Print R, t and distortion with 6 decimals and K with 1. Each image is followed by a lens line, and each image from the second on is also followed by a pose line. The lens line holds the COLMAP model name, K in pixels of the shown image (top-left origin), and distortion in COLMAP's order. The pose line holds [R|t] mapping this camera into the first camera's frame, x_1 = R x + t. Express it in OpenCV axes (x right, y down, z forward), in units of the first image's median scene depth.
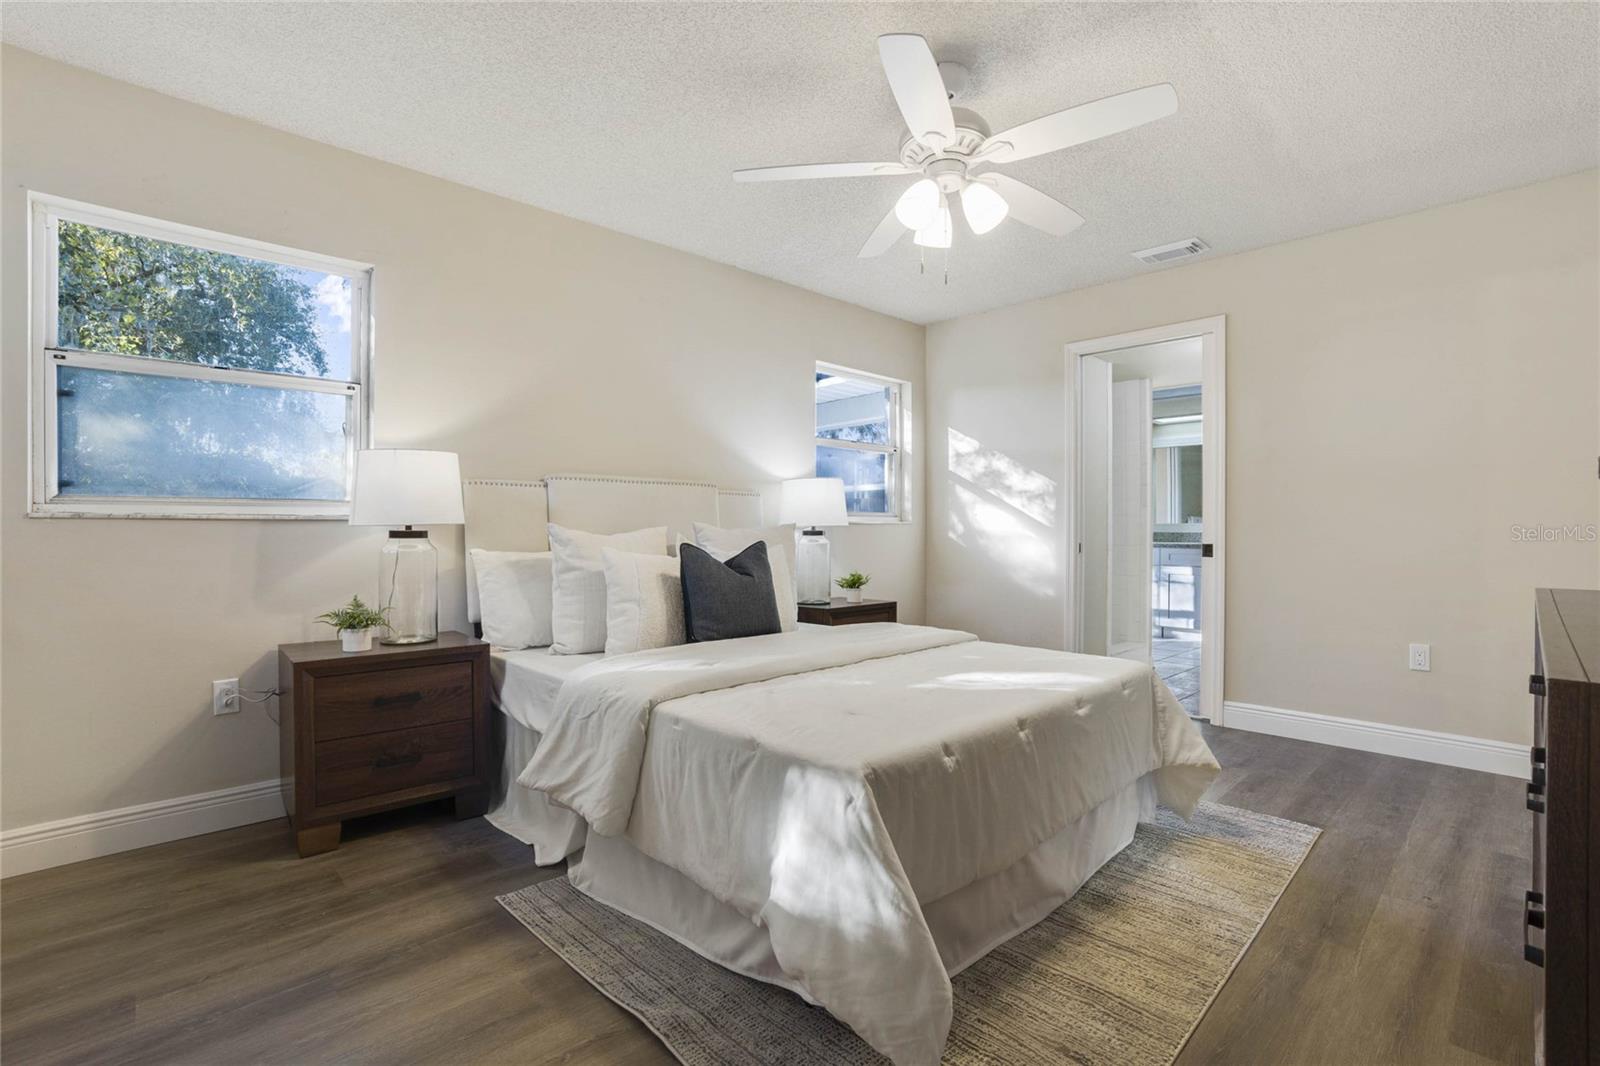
lens RADIAL K [[722.9, 0, 807.0], [0, 722.9, 531.4], [0, 0, 1]] dist [-0.055786, 0.022862]
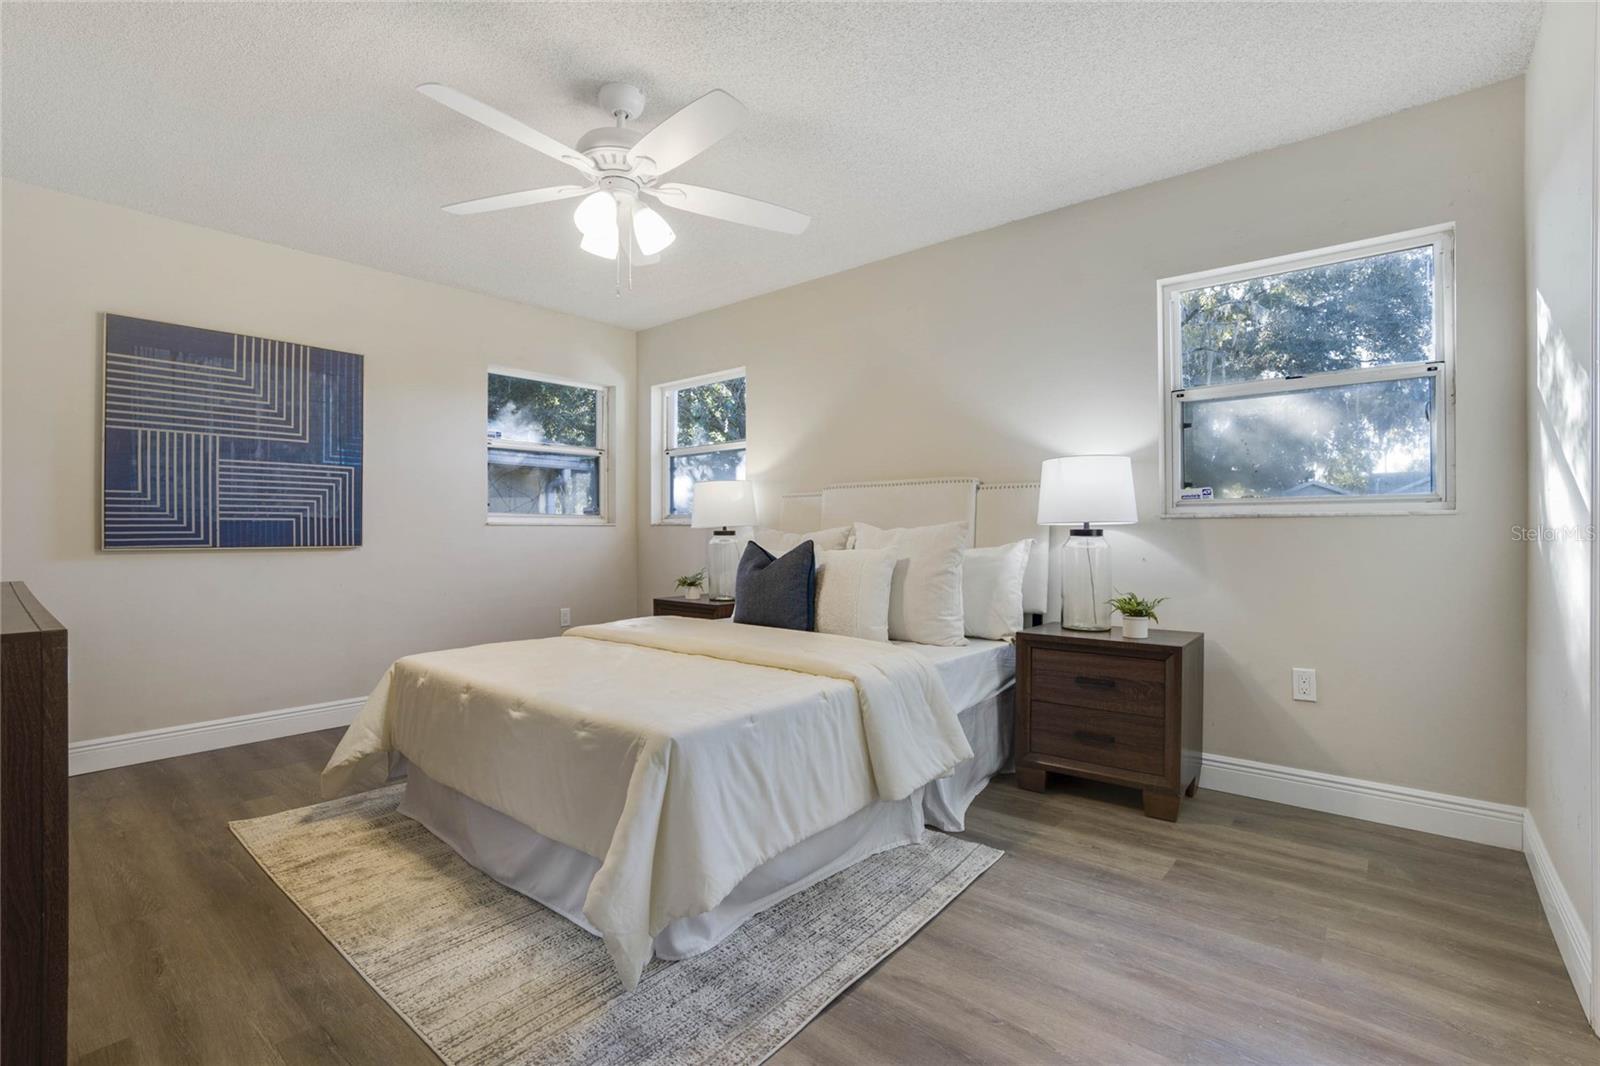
lens RADIAL K [[703.7, 0, 800.0], [0, 703.7, 533.0], [0, 0, 1]] dist [-0.034244, 0.012107]
pose [[0.107381, 0.004062, -0.994210, 0.994753], [0.003604, 0.999983, 0.004475, -0.002619], [0.994211, -0.004064, 0.107365, 0.919886]]
